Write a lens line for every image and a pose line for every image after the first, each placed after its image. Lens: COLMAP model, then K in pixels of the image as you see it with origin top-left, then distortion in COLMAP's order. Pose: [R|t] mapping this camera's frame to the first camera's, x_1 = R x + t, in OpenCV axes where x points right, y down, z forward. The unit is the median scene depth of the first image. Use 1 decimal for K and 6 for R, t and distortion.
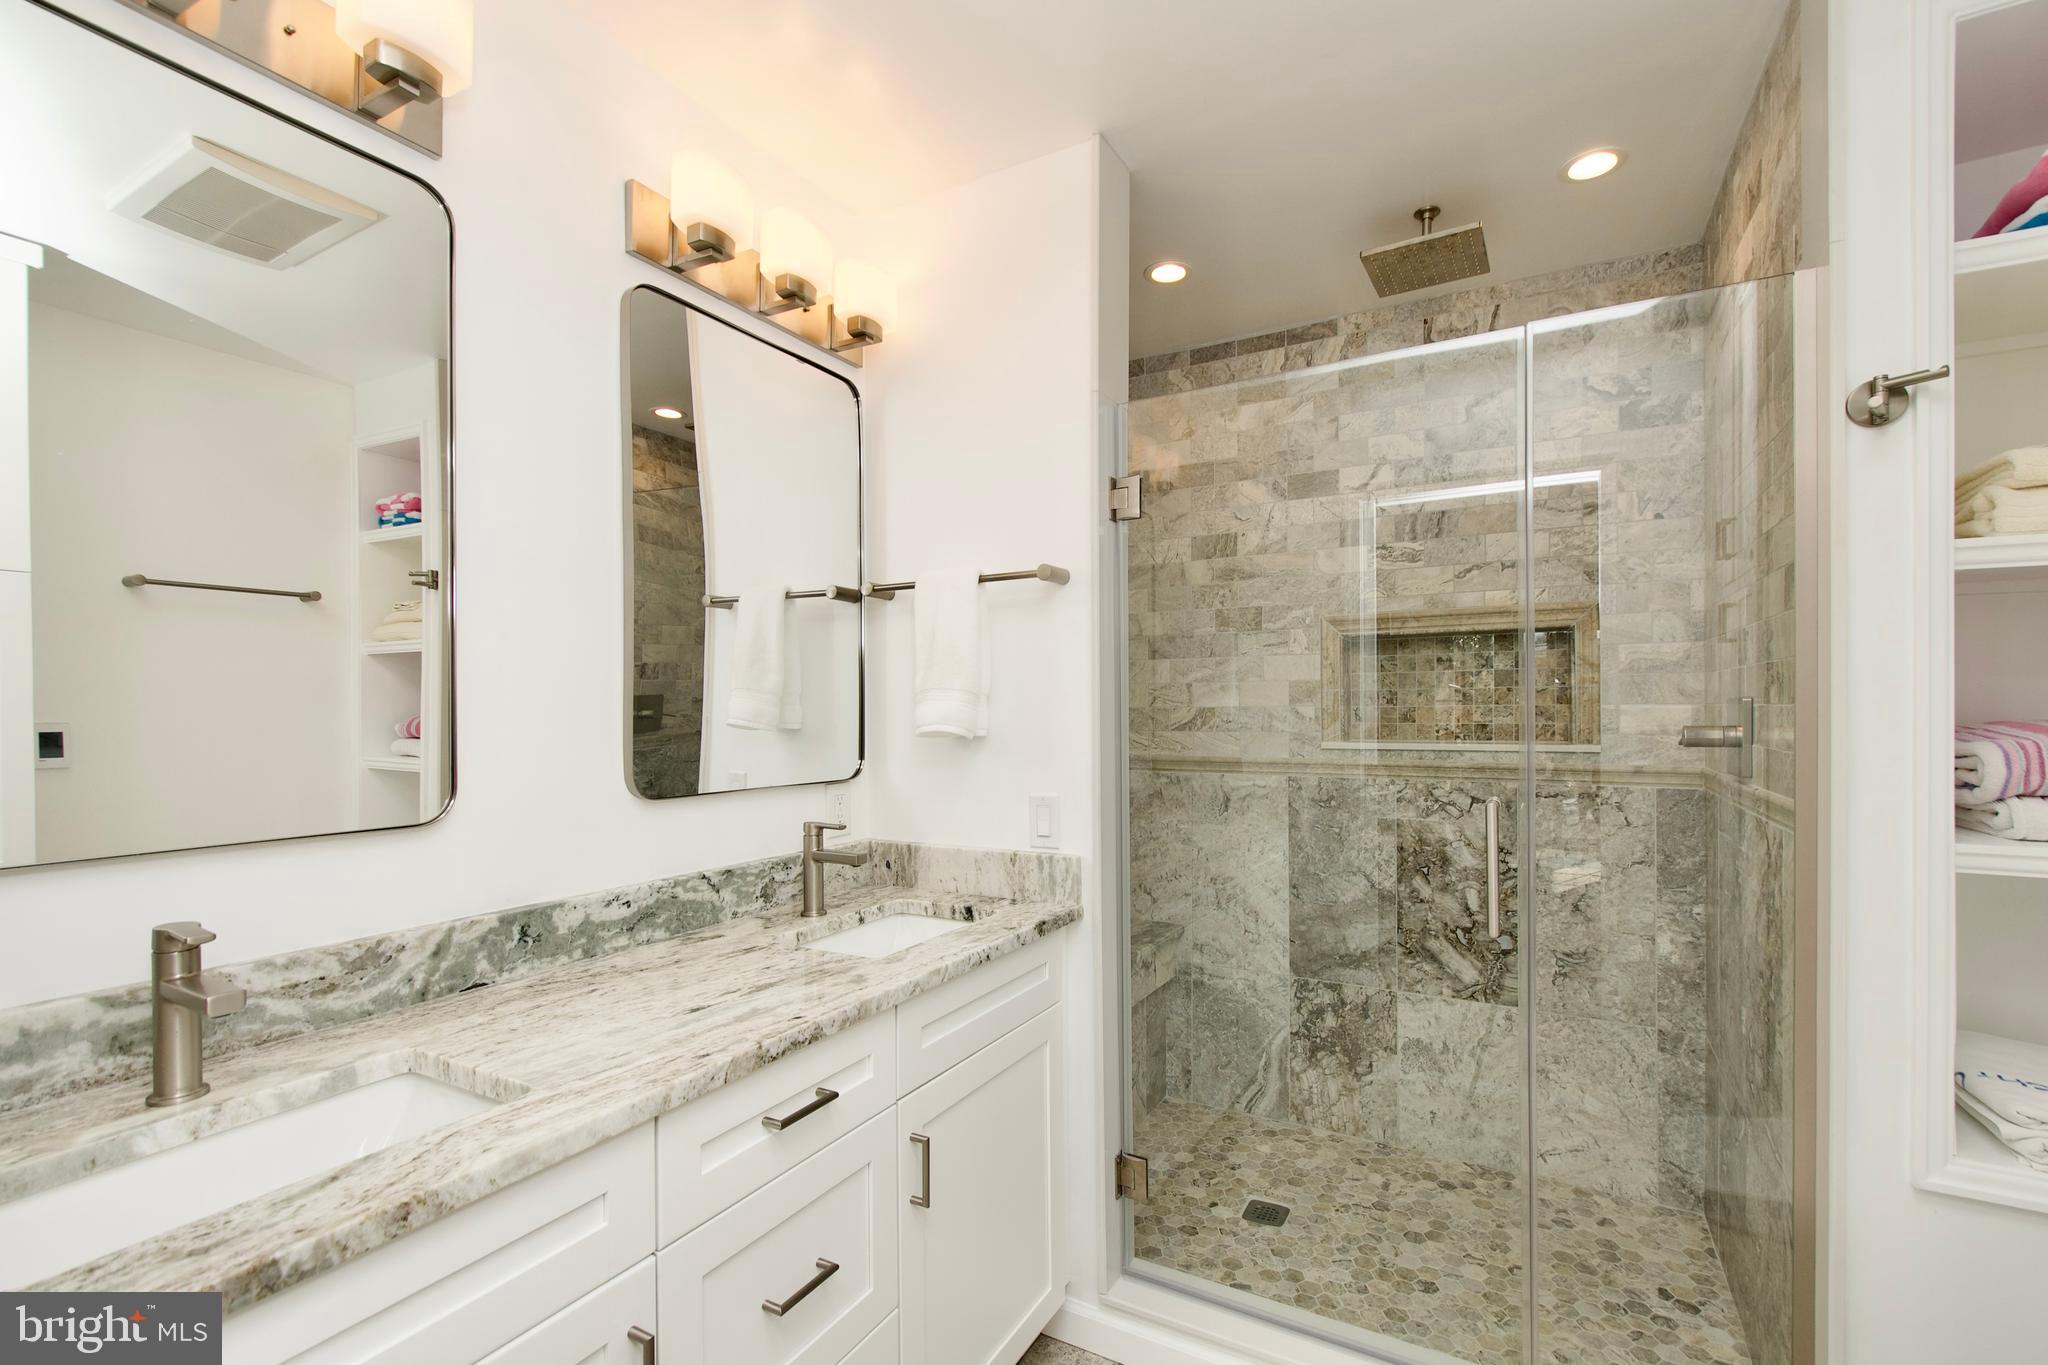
lens RADIAL K [[896.0, 0, 1025.4], [0, 896.0, 700.2], [0, 0, 1]] dist [0.002279, -0.005204]
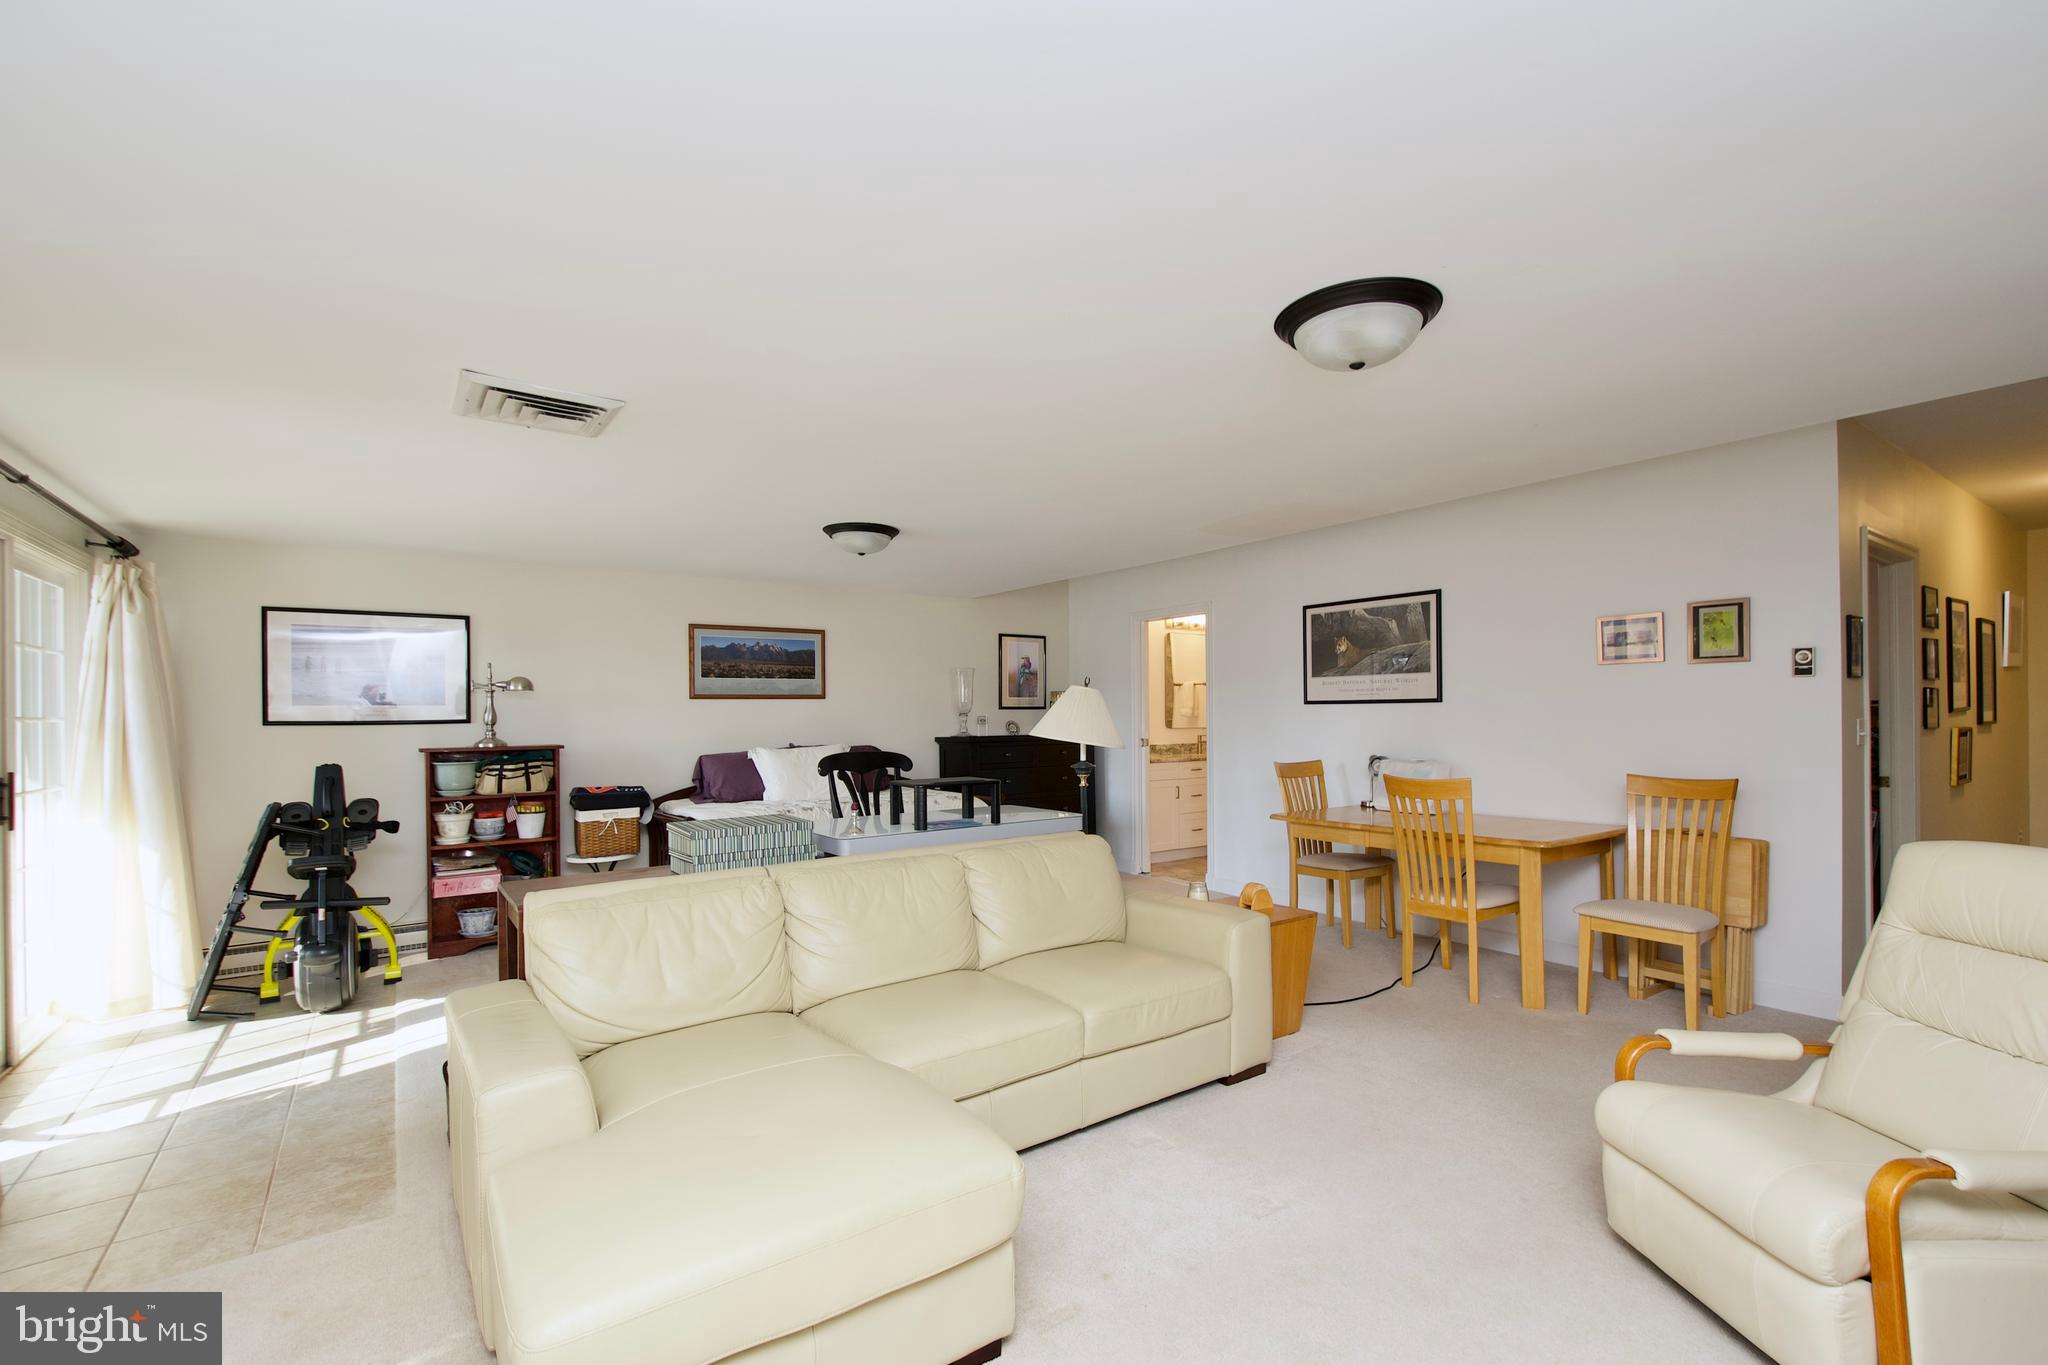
lens RADIAL K [[896.0, 0, 1027.1], [0, 896.0, 701.3], [0, 0, 1]] dist [0.002279, -0.005204]
pose [[0.905453, -0.010987, -0.424305, 0.635997], [0.010651, 0.999938, -0.003163, -0.025631], [0.424314, -0.001655, 0.905514, -2.467097]]
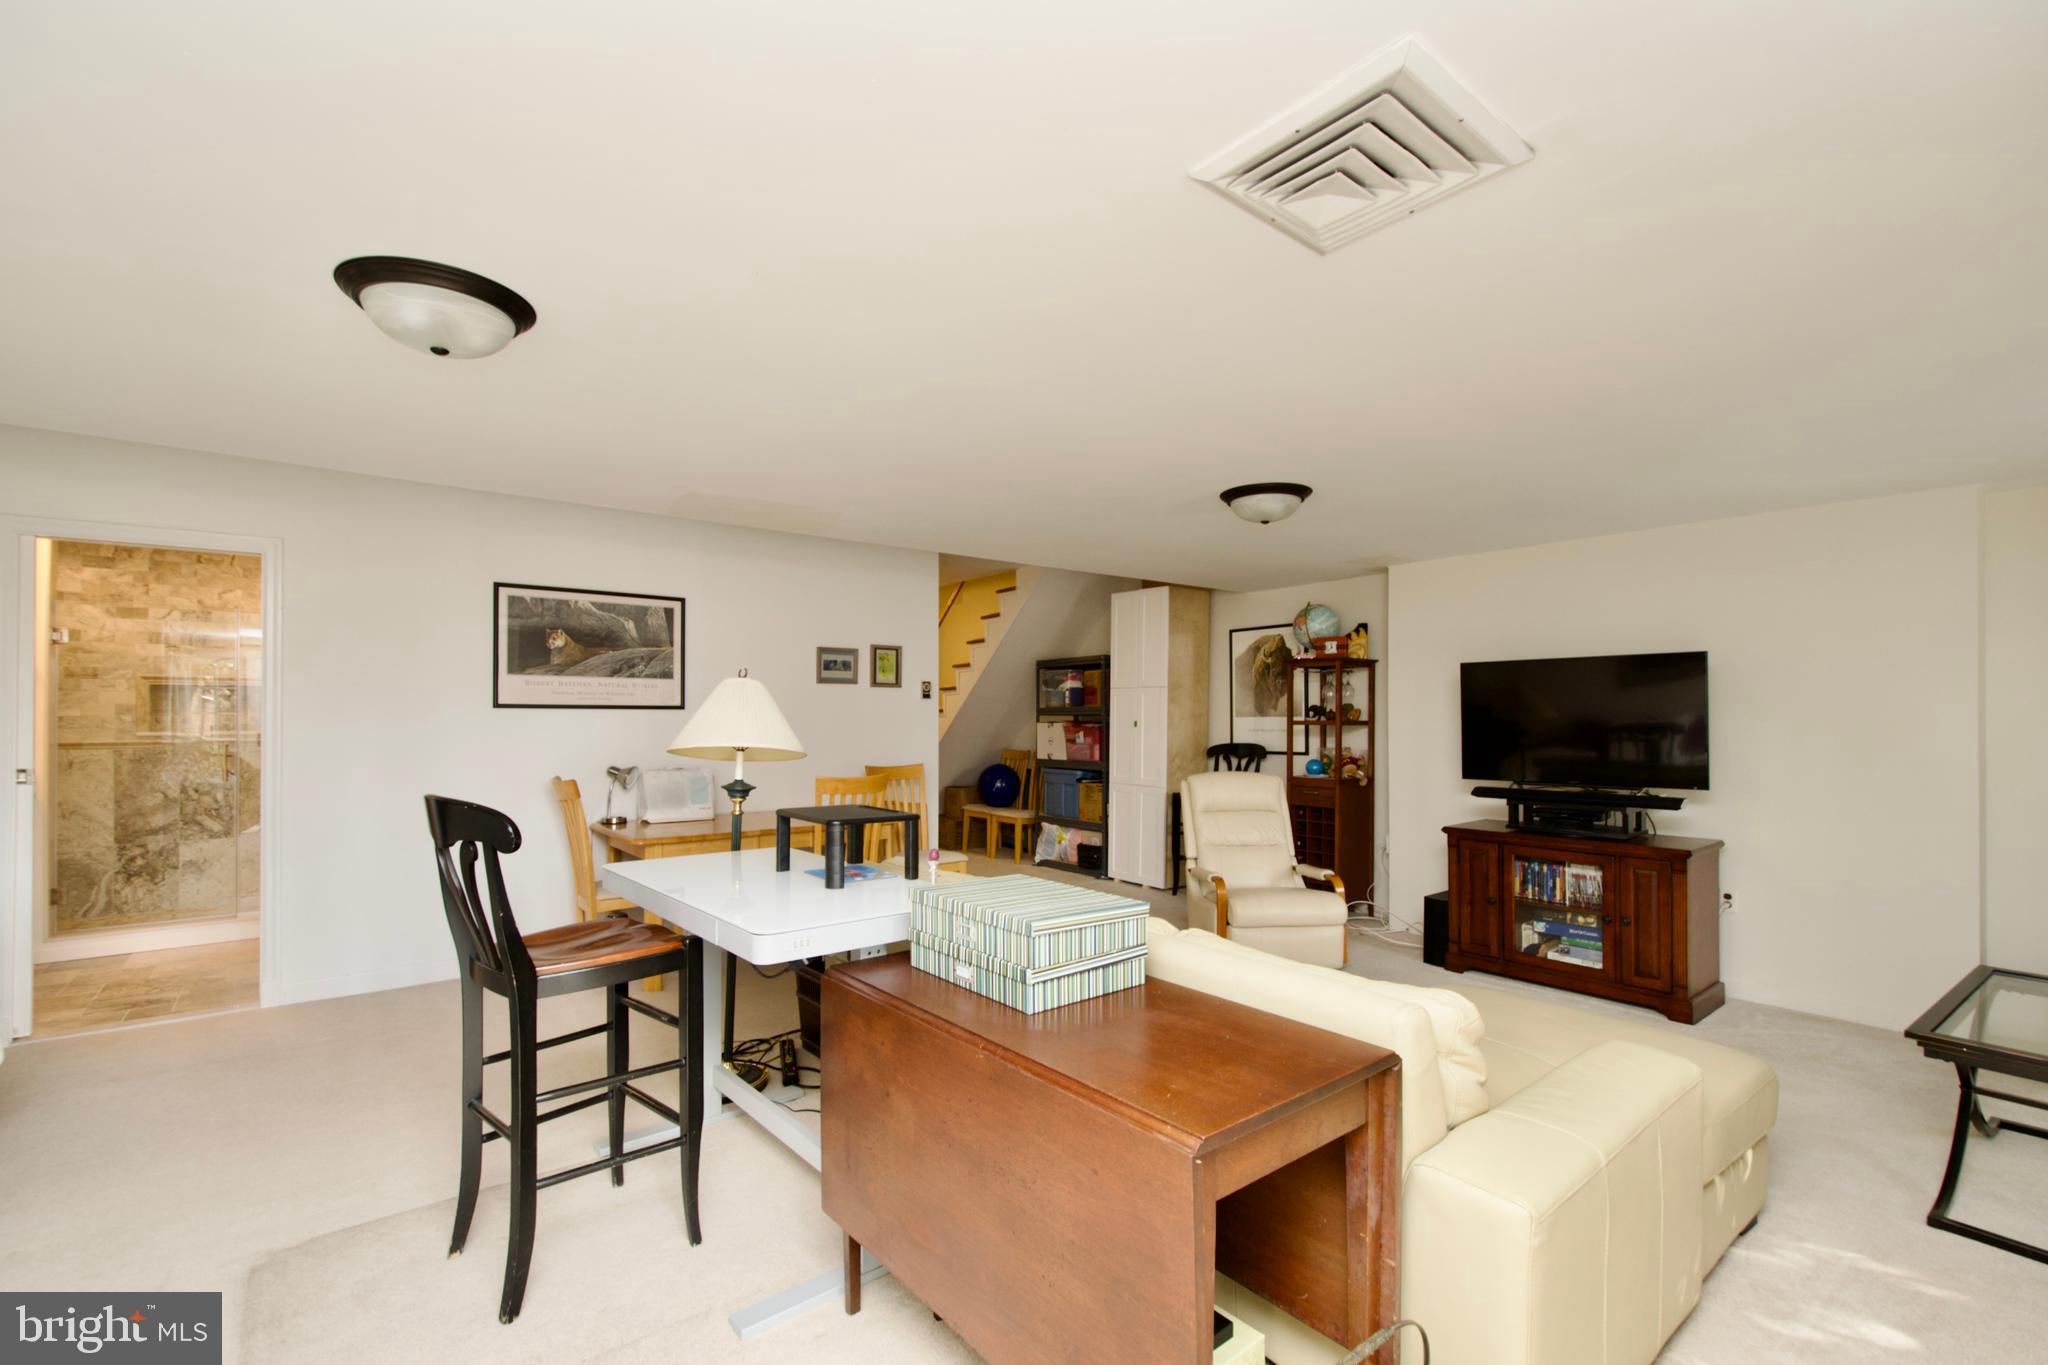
lens RADIAL K [[896.0, 0, 1042.8], [0, 896.0, 718.6], [0, 0, 1]] dist [0.002279, -0.005204]
pose [[0.364774, 0.005733, 0.931079, -0.870836], [-0.010009, 0.999947, -0.002236, -0.004529], [-0.931042, -0.008504, 0.364812, -1.807345]]
